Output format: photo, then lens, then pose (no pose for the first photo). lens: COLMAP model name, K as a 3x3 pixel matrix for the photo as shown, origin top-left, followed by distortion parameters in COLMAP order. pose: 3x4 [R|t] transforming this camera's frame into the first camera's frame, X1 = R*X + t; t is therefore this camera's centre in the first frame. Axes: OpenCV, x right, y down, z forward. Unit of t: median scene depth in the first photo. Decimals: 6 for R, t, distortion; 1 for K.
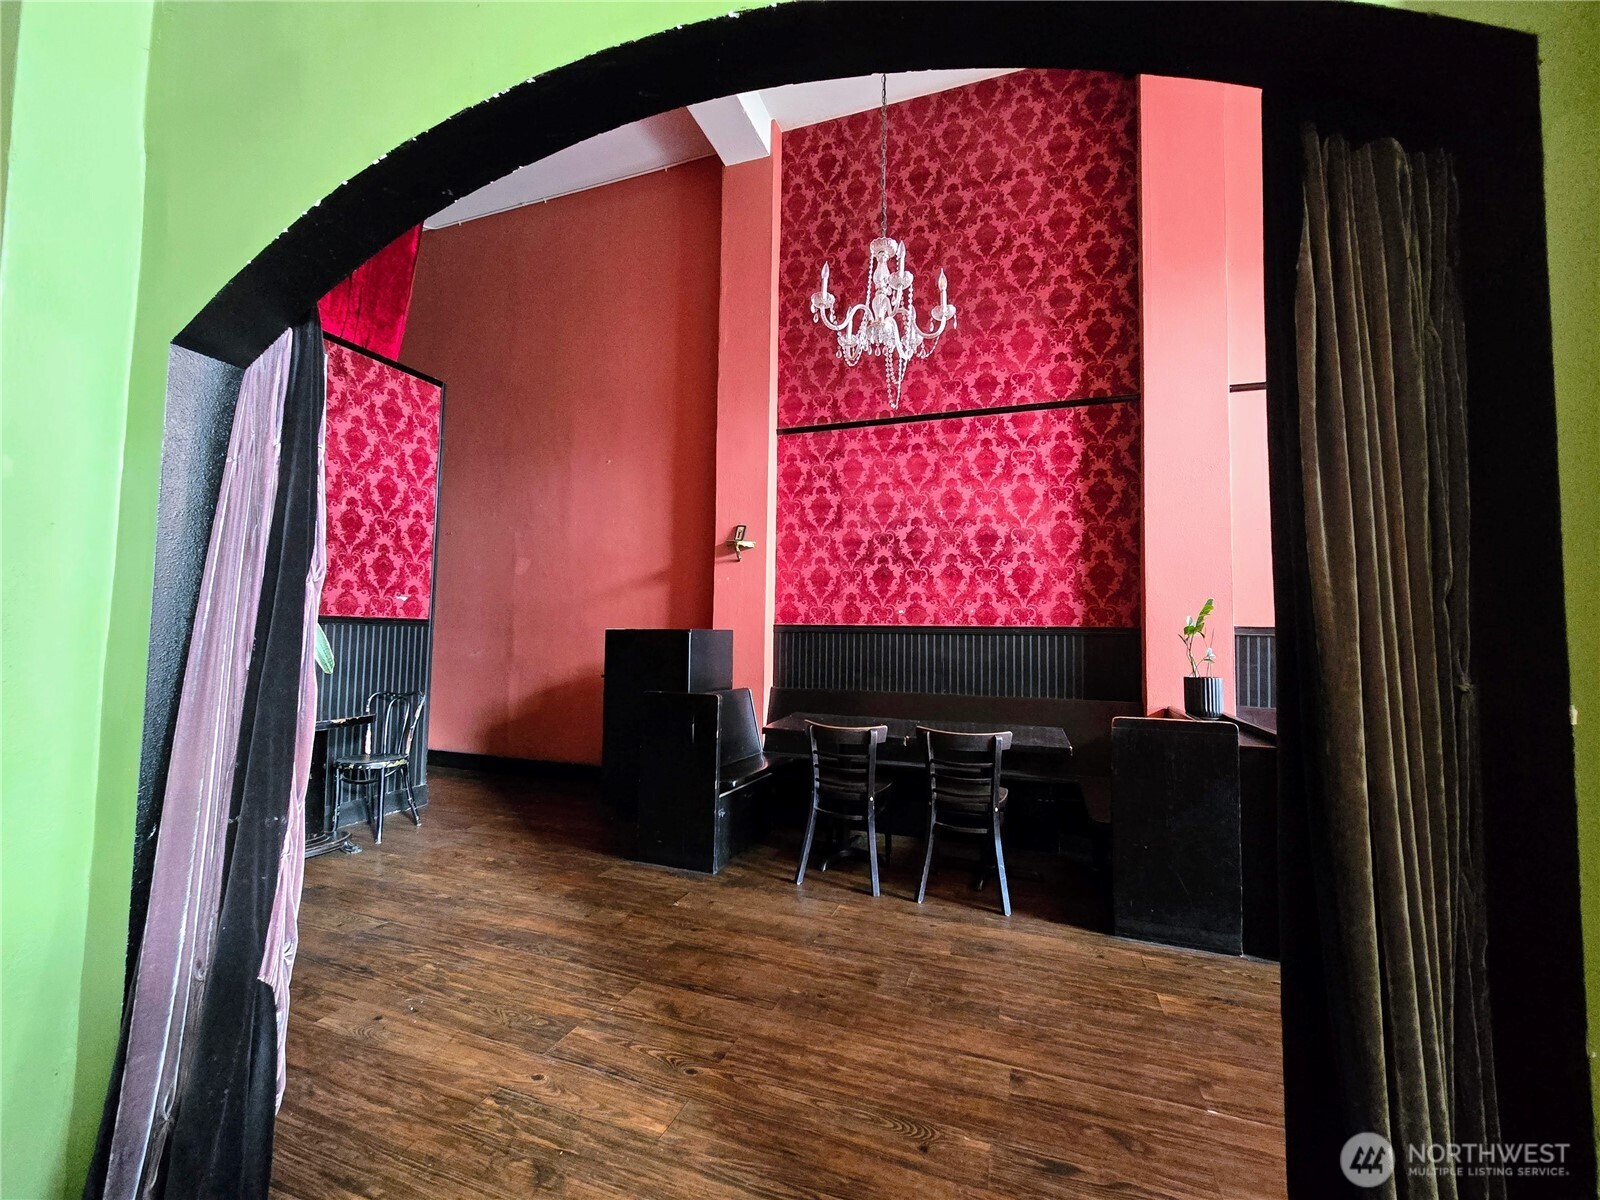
lens RADIAL K [[650.6, 0, 805.8], [0, 650.6, 604.7], [0, 0, 1]] dist [-0.000406, -0.000468]
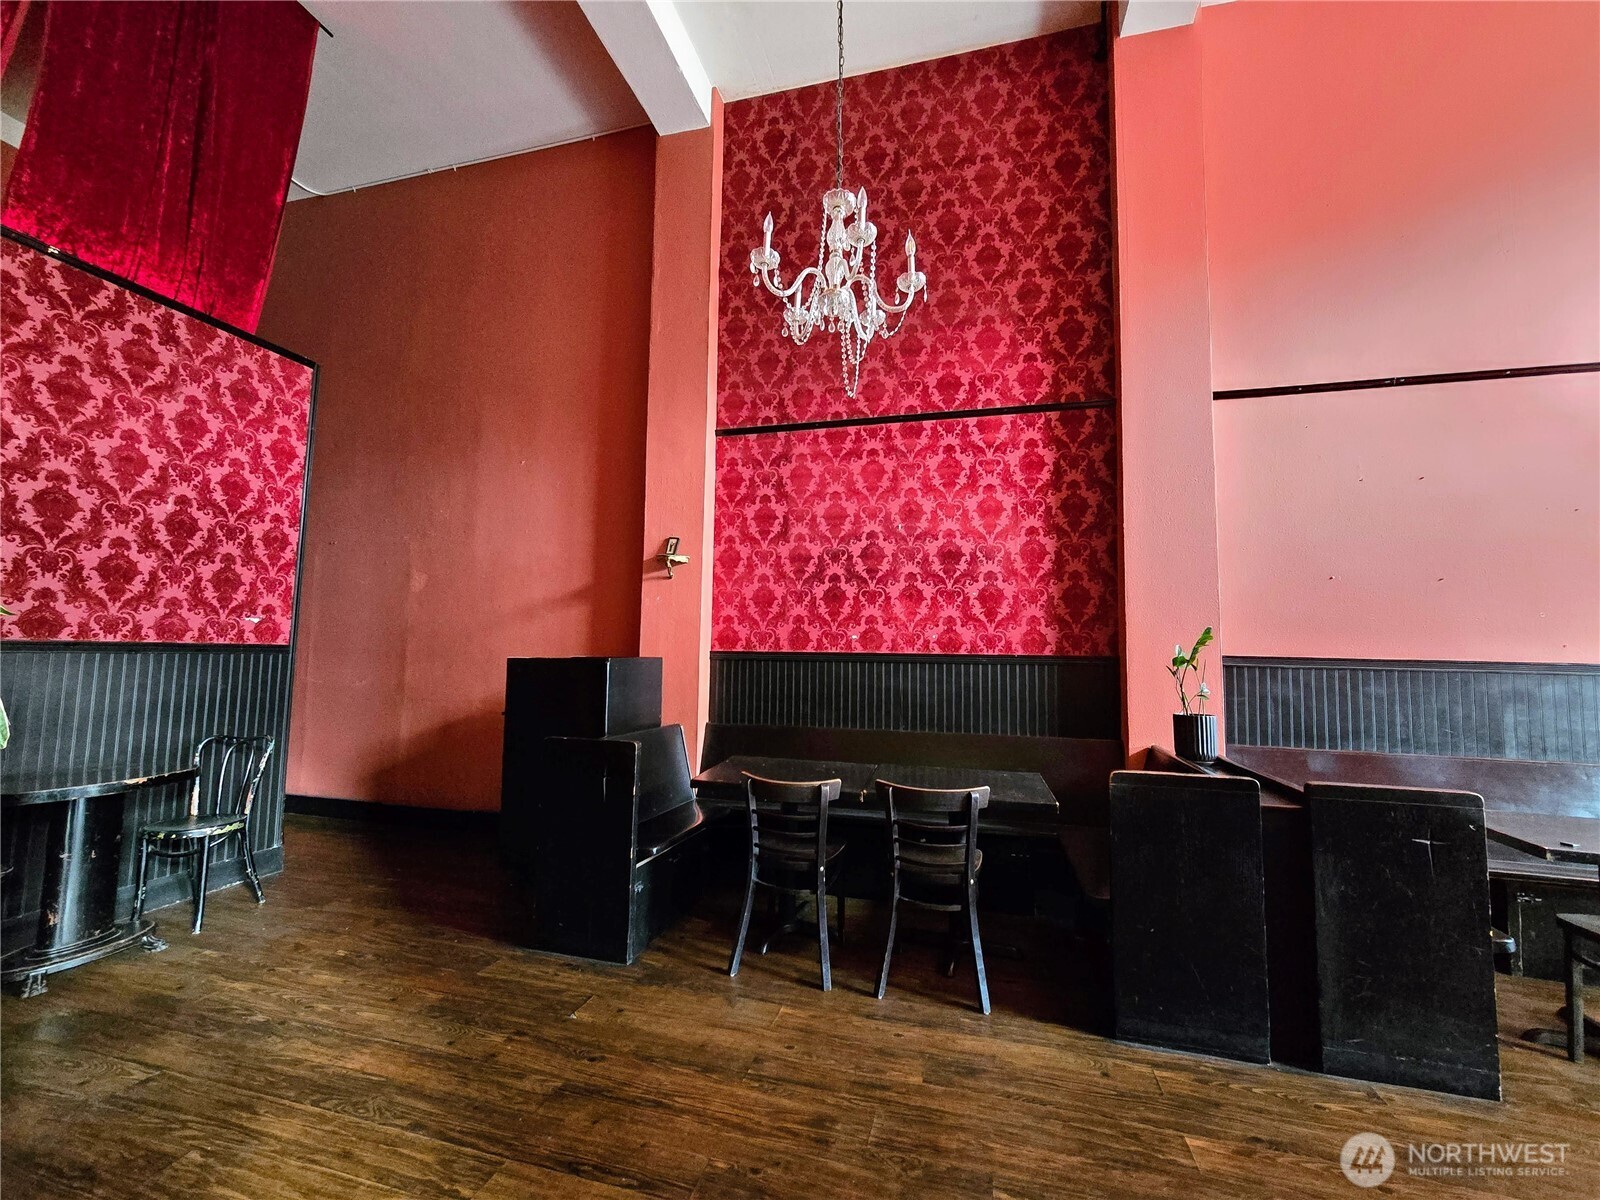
lens RADIAL K [[650.6, 0, 806.2], [0, 650.6, 602.3], [0, 0, 1]] dist [-0.000406, -0.000468]
pose [[0.996749, 0.006145, 0.080330, 0.009896], [-0.003909, 0.999601, -0.027964, -0.012257], [-0.080469, 0.027559, 0.996376, 0.131559]]
